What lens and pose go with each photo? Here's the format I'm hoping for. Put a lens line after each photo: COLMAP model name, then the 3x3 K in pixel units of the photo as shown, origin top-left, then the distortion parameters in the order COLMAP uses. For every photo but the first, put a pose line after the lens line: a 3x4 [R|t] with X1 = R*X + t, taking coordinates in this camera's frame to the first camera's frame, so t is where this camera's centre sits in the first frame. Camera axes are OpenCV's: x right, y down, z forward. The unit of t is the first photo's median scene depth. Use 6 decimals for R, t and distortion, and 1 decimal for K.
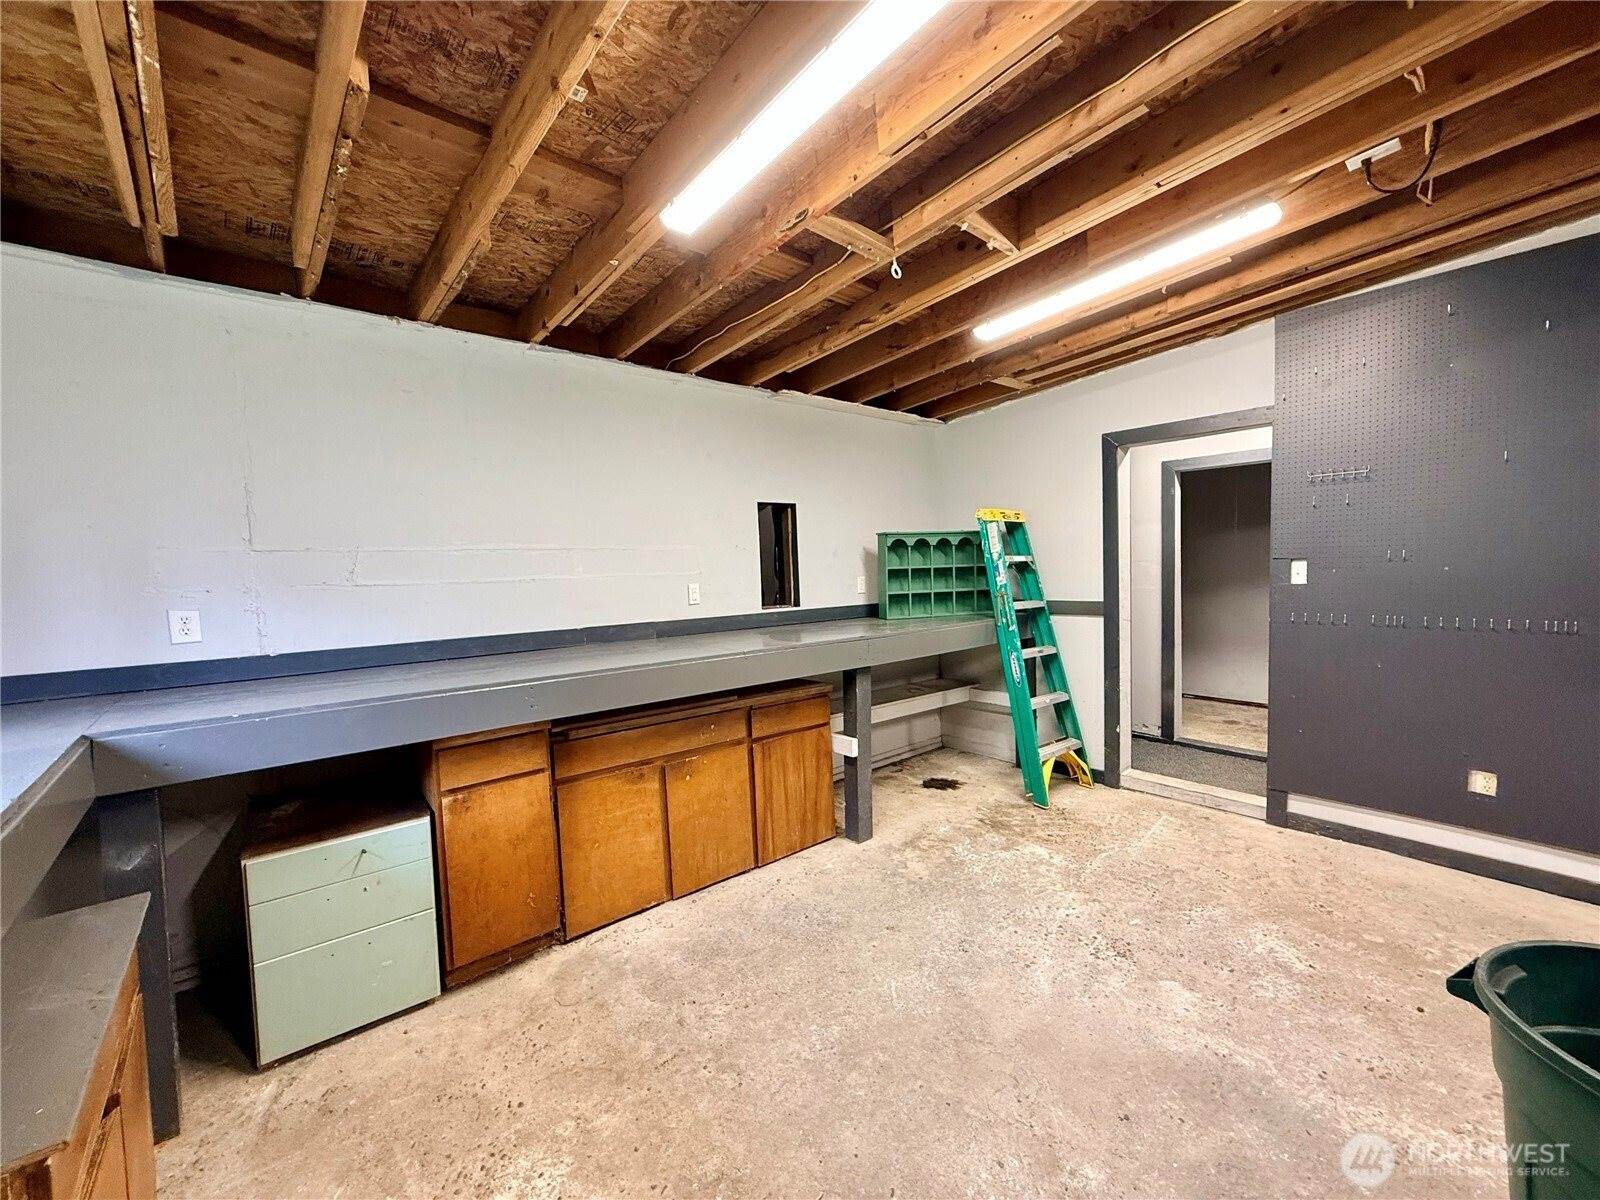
lens RADIAL K [[648.2, 0, 800.0], [0, 648.2, 600.0], [0, 0, 1]] dist [0.000576, -0.000076]
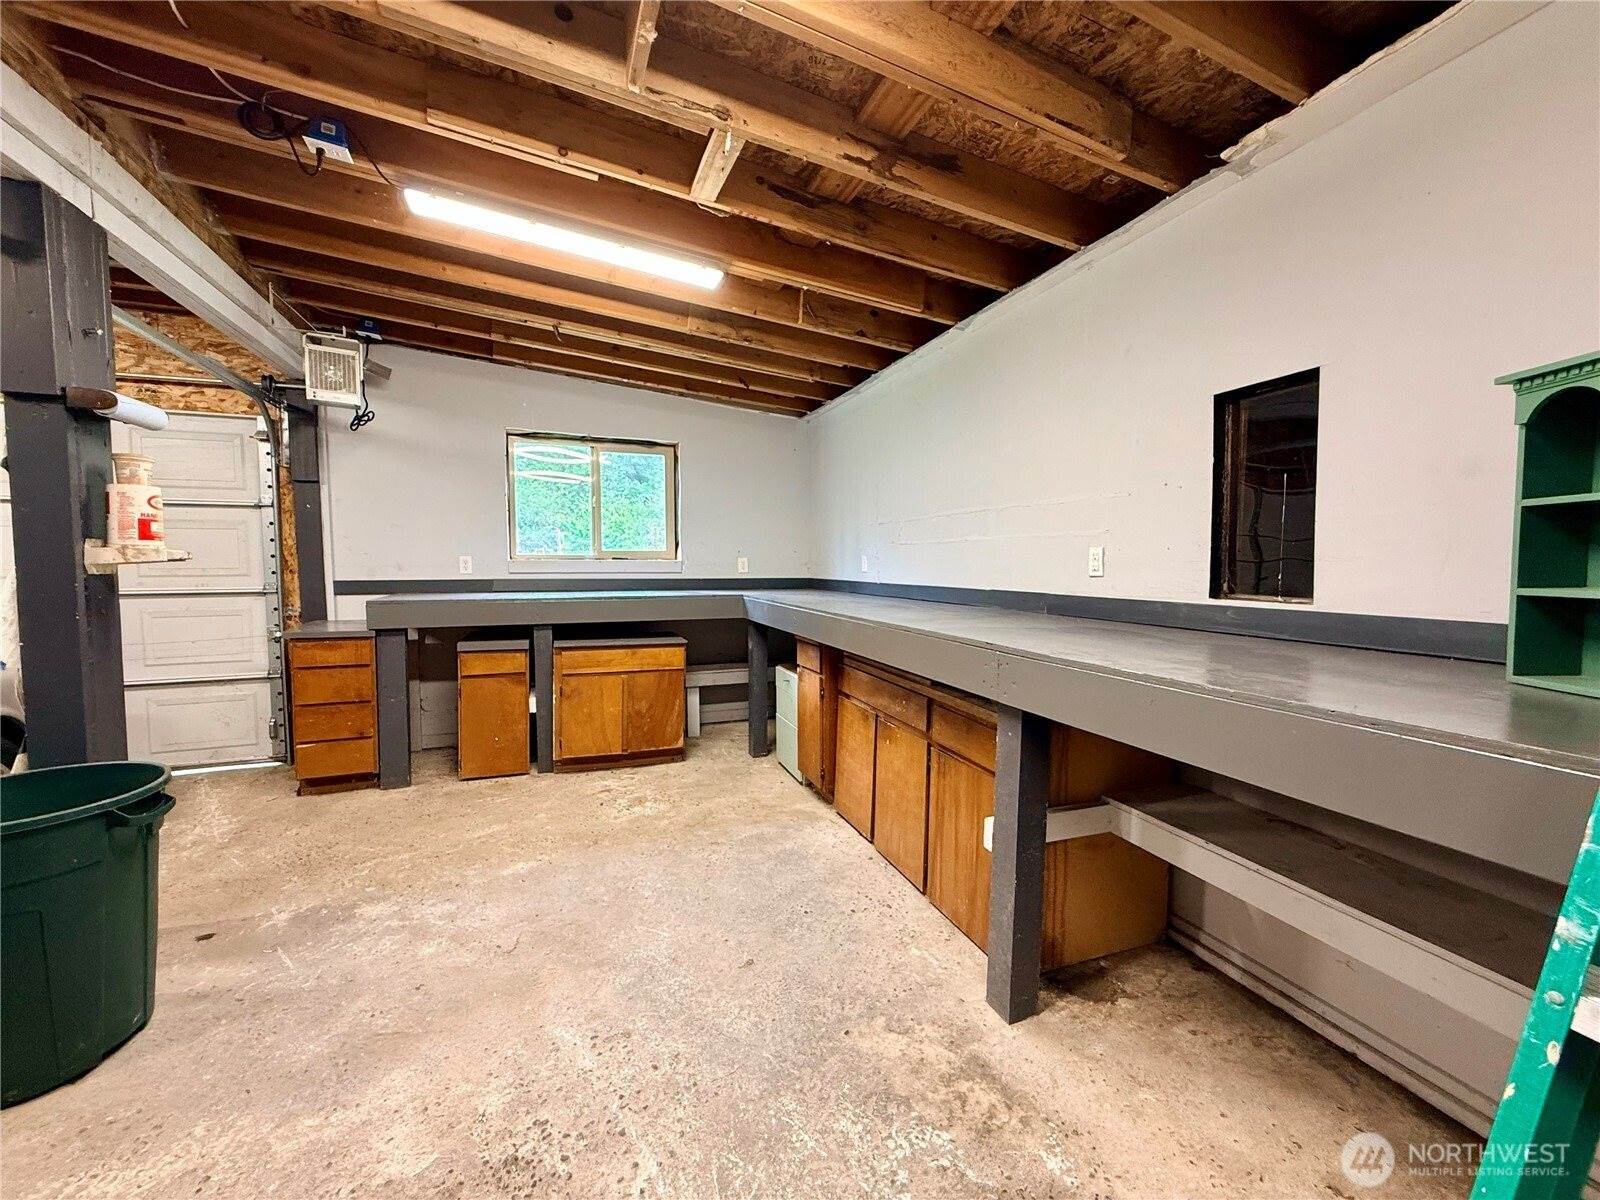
lens RADIAL K [[648.2, 0, 800.0], [0, 648.2, 600.0], [0, 0, 1]] dist [0.000576, -0.000076]
pose [[-0.363303, 0.081550, -0.928095, 0.800048], [-0.031322, 0.994530, 0.099649, -0.037478], [0.931145, 0.065272, -0.358761, 1.252001]]
